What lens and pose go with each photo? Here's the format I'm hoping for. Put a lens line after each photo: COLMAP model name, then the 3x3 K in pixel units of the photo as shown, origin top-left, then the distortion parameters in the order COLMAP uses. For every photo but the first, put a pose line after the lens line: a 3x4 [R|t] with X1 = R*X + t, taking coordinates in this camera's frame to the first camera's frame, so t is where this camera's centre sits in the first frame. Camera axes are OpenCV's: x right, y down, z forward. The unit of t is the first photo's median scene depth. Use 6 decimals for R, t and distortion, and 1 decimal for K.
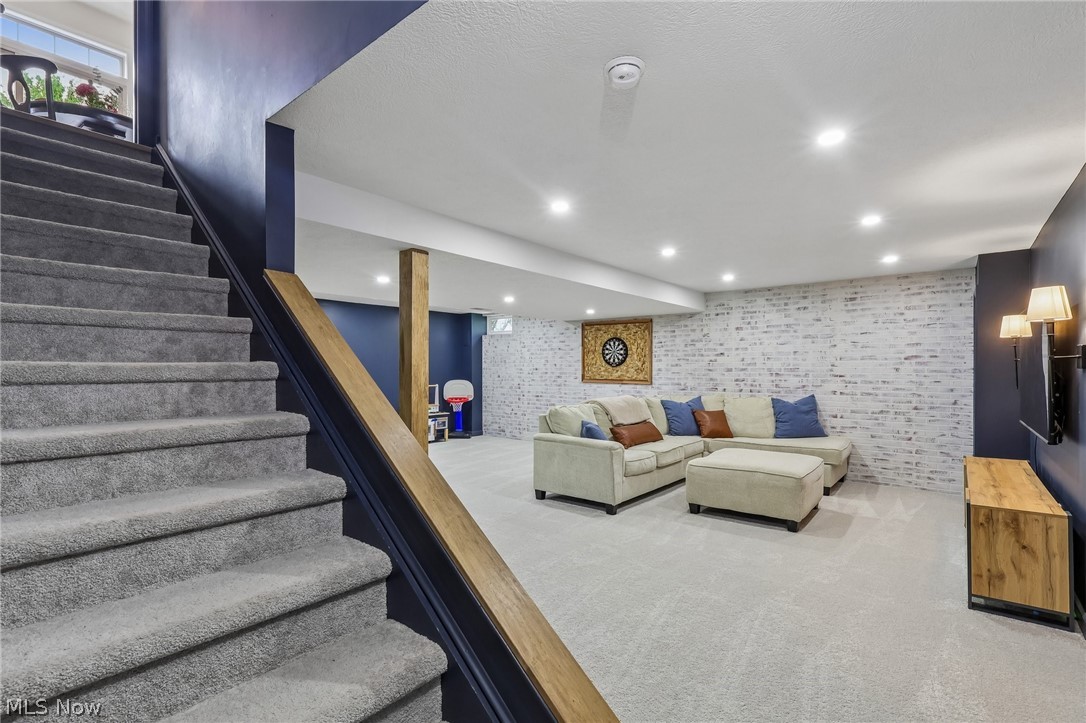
lens RADIAL K [[504.1, 0, 544.0], [0, 504.1, 363.5], [0, 0, 1]] dist [-0.003101, 0.001151]
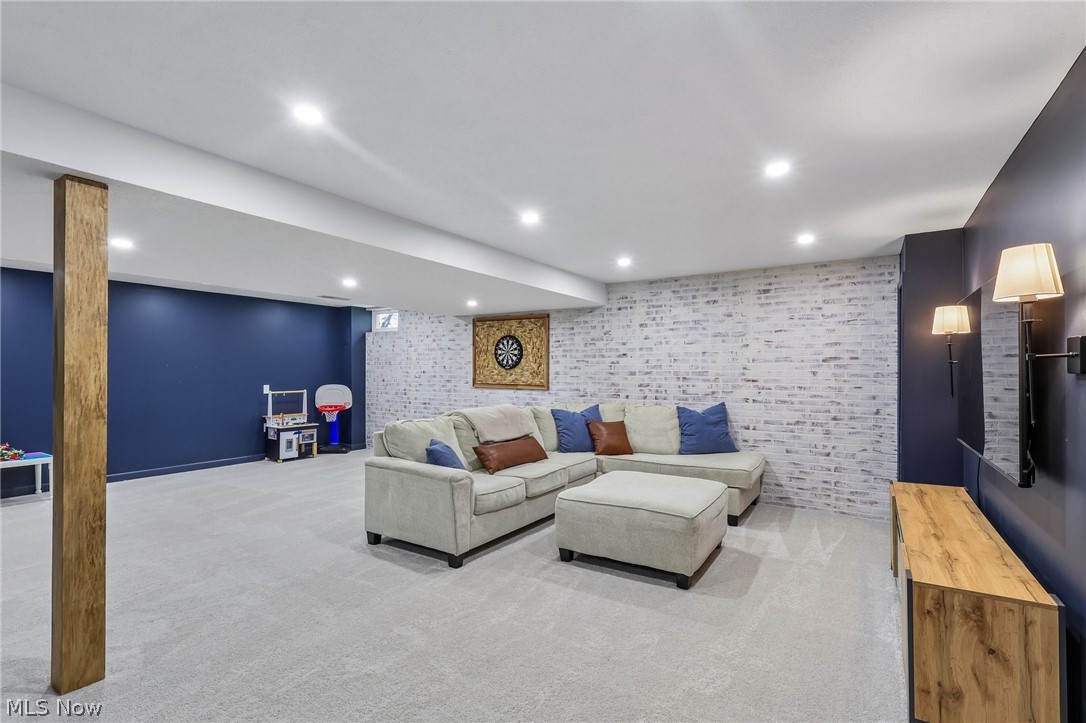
lens RADIAL K [[504.1, 0, 541.5], [0, 504.1, 363.7], [0, 0, 1]] dist [-0.003101, 0.001151]
pose [[0.994063, 0.003104, 0.108764, 0.156205], [-0.002601, 0.999985, -0.004766, 0.000959], [-0.108777, 0.004455, 0.994056, 0.211562]]
